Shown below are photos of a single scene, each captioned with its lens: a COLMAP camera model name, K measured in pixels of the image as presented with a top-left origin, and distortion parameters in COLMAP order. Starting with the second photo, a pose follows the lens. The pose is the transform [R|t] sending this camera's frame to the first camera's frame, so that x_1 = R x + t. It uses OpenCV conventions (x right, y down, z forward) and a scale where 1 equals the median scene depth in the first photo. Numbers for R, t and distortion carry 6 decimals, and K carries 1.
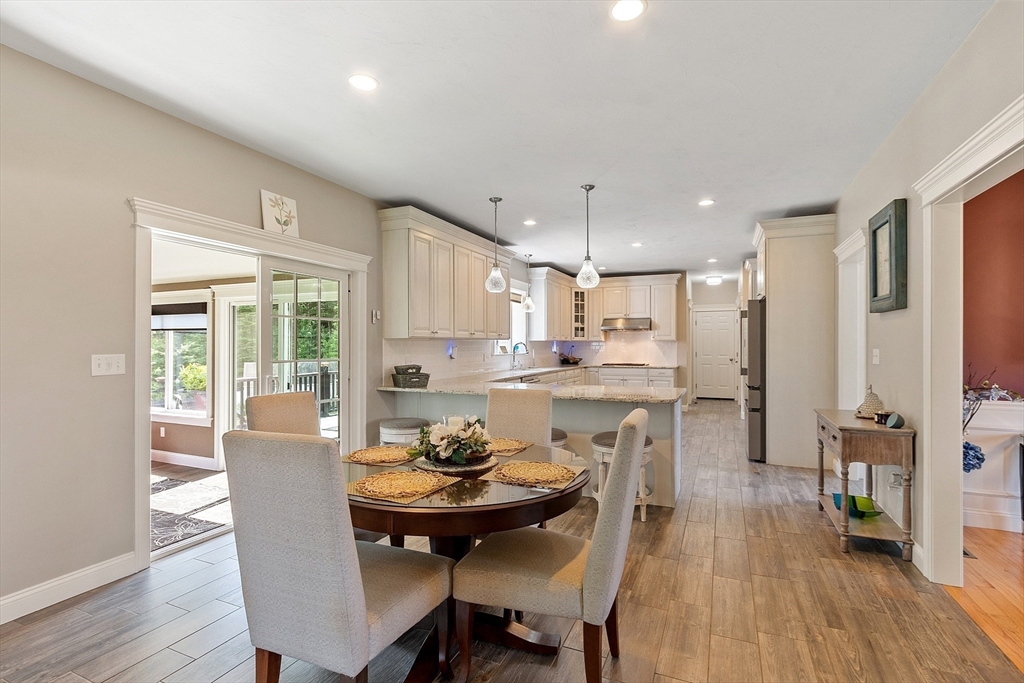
lens RADIAL K [[458.2, 0, 514.9], [0, 458.2, 342.8], [0, 0, 1]] dist [-0.003514, 0.000069]
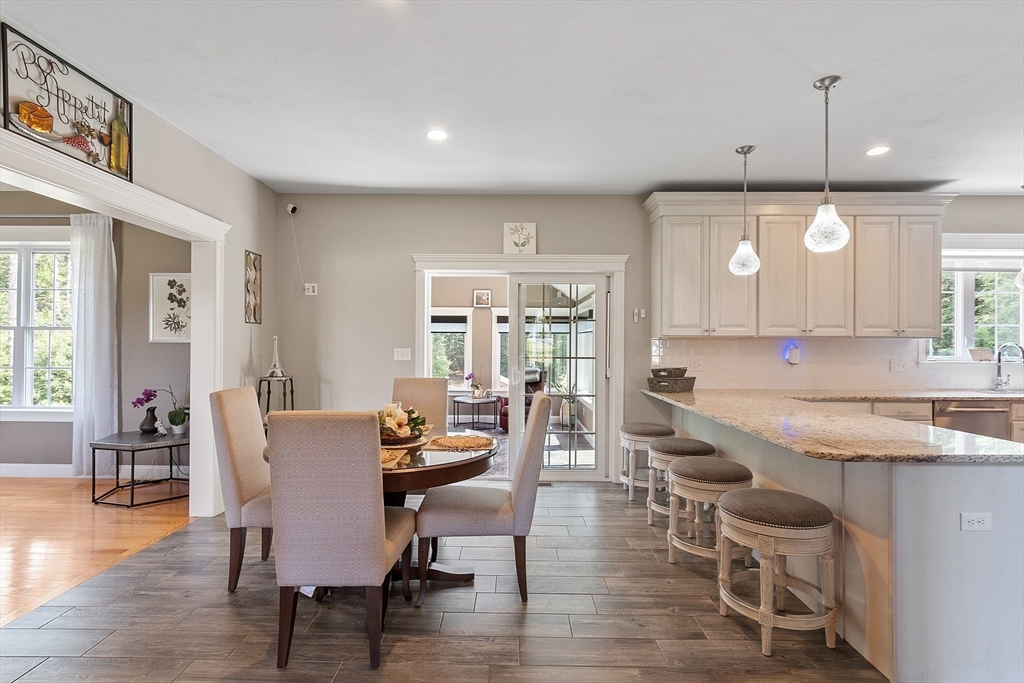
lens RADIAL K [[458.2, 0, 512.4], [0, 458.2, 339.7], [0, 0, 1]] dist [-0.003514, 0.000069]
pose [[0.432274, -0.005990, -0.901722, 0.407925], [-0.003292, 0.999961, -0.008220, 0.002590], [0.901736, 0.006522, 0.432237, 0.307315]]
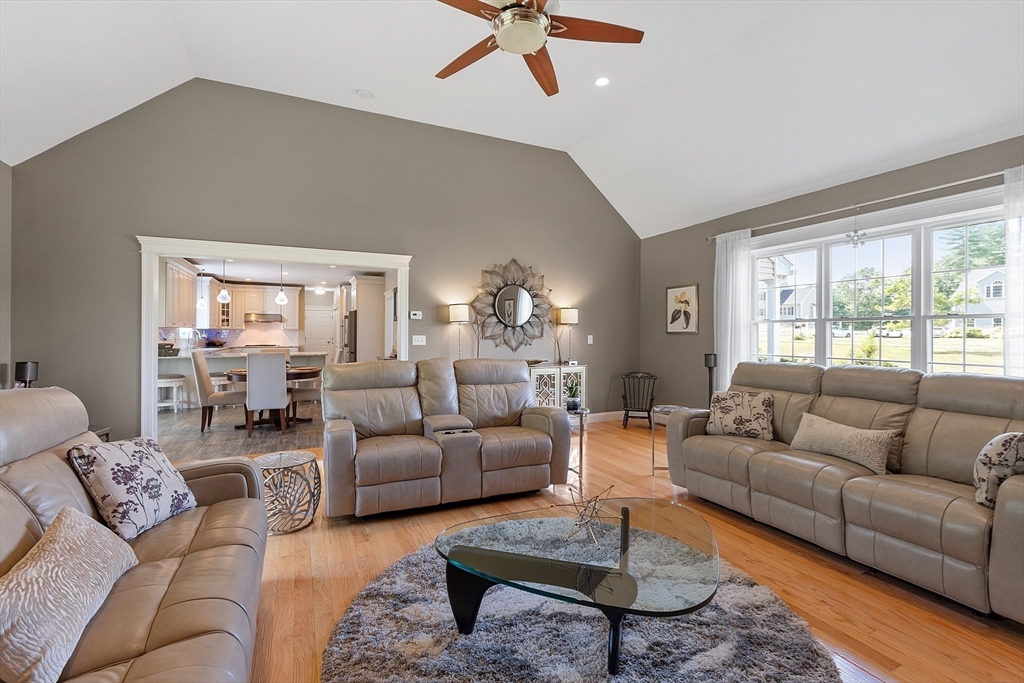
lens RADIAL K [[458.2, 0, 515.3], [0, 458.2, 335.5], [0, 0, 1]] dist [-0.003514, 0.000069]
pose [[0.642427, -0.000718, 0.766347, -0.646019], [-0.006754, 0.999955, 0.006598, 0.000045], [-0.766317, -0.009415, 0.642393, -0.992159]]
